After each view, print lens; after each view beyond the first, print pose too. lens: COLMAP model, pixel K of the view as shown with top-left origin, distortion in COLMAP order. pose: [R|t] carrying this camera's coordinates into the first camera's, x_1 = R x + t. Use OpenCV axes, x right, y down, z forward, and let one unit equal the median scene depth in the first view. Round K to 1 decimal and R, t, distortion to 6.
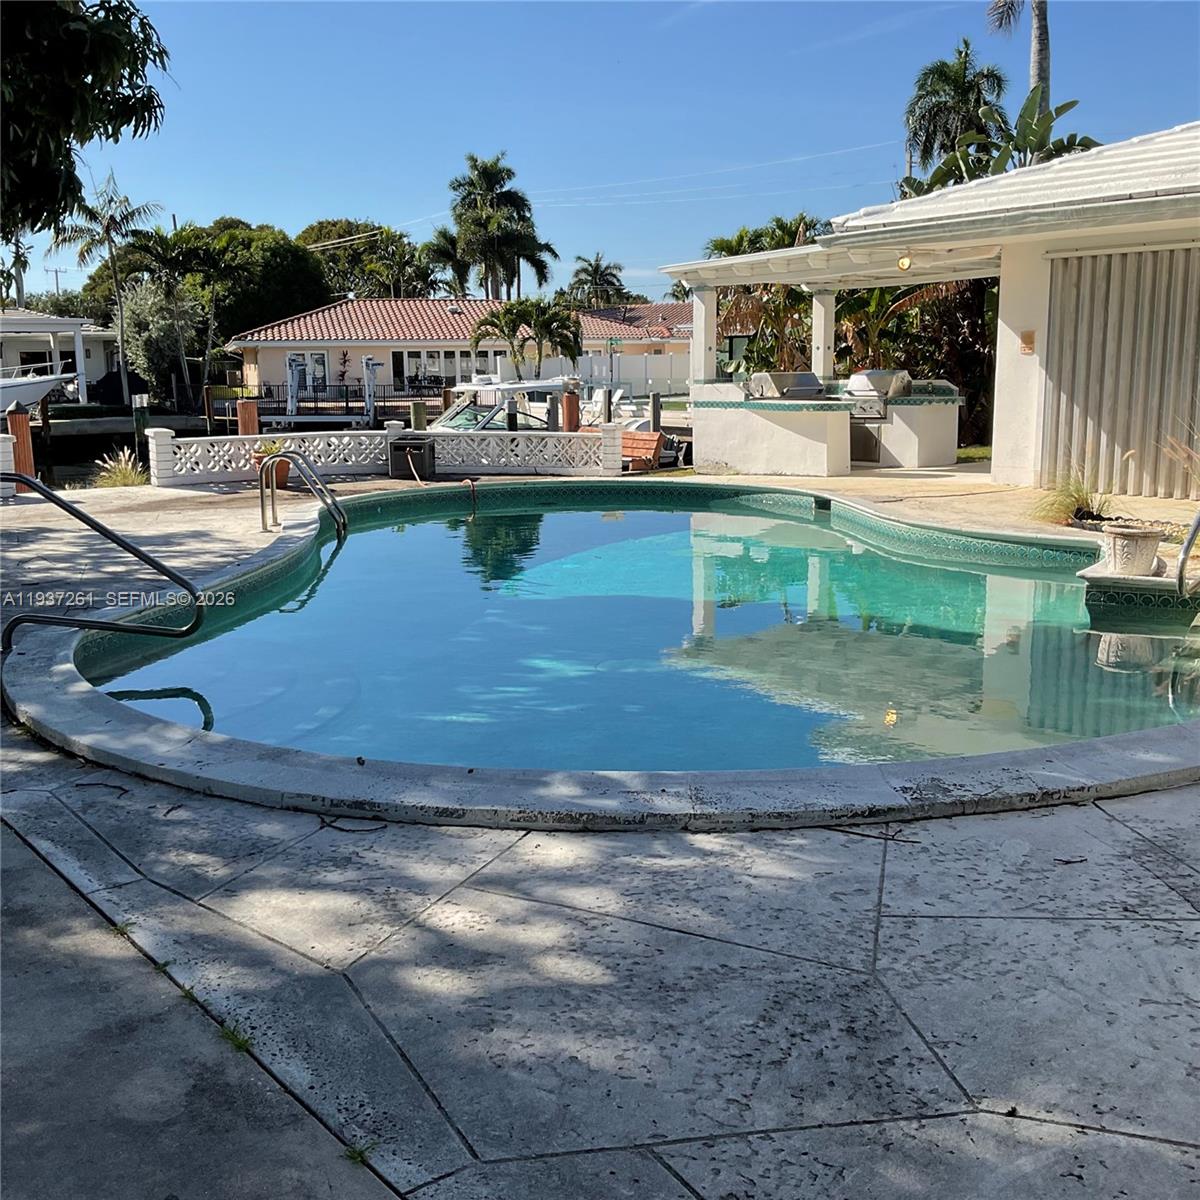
lens RADIAL K [[1308.6, 0, 595.7], [0, 1308.6, 597.7], [0, 0, 1]] dist [0.117809, -0.271721]
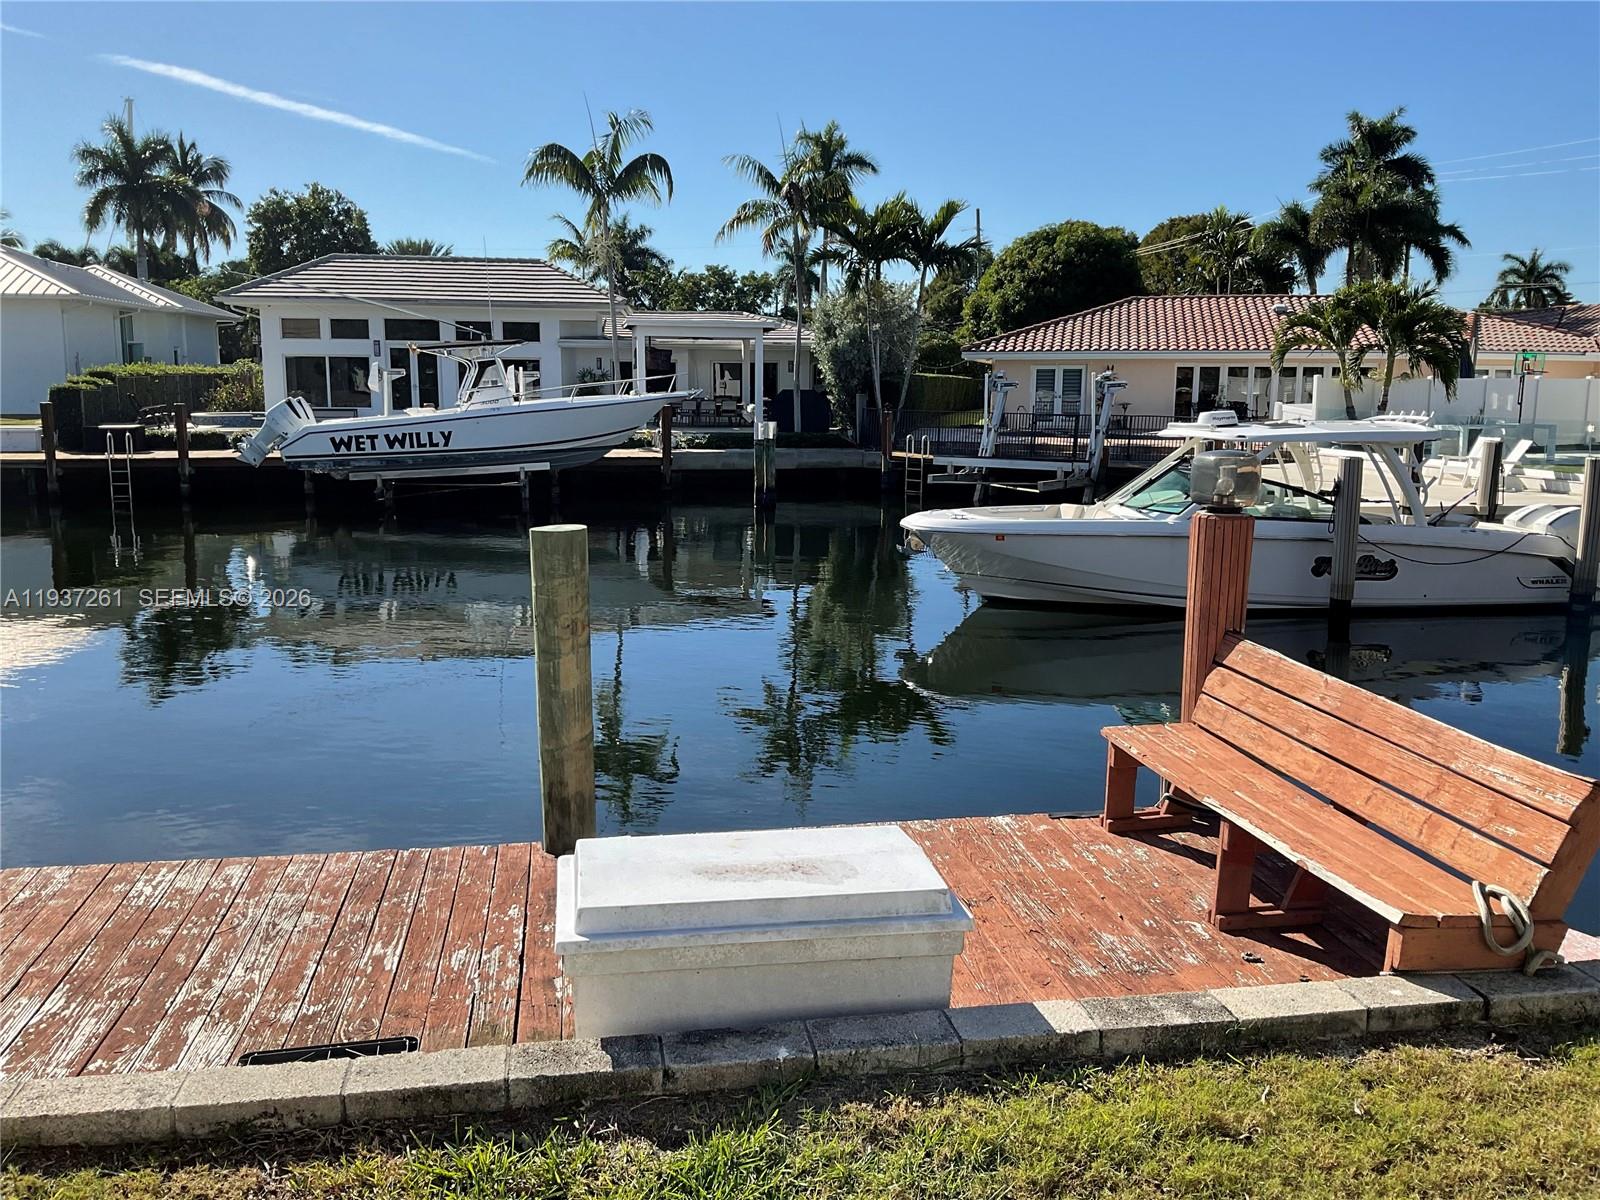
lens RADIAL K [[1318.6, 0, 792.0], [0, 1318.6, 601.8], [0, 0, 1]] dist [0.080639, -0.156301]
pose [[0.877607, 0.100220, -0.468787, 0.014168], [-0.105449, 0.994309, 0.015160, -0.057322], [0.467639, 0.036128, 0.883181, 0.313346]]
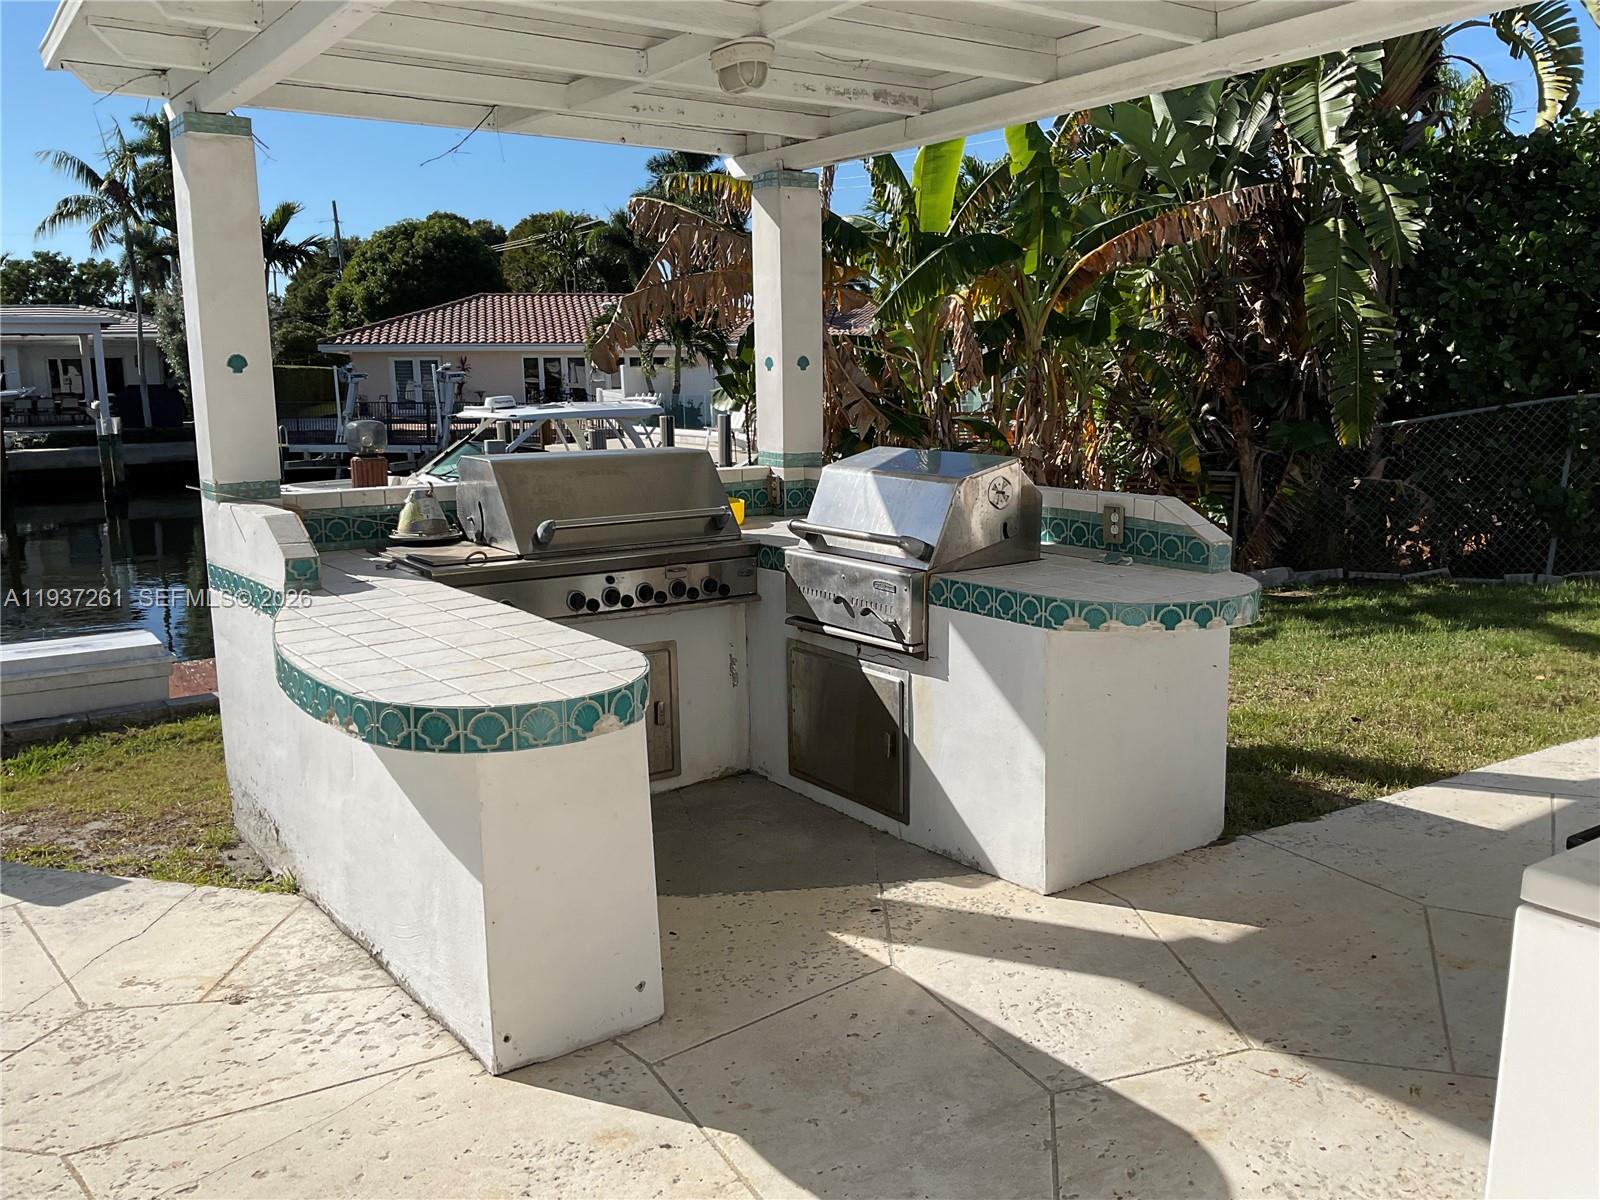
lens RADIAL K [[1318.6, 0, 792.0], [0, 1318.6, 601.8], [0, 0, 1]] dist [0.080639, -0.156301]
pose [[0.998134, 0.012460, -0.059774, 0.066928], [-0.012576, 0.999920, -0.001568, -0.046339], [0.059750, 0.002317, 0.998211, 0.240655]]
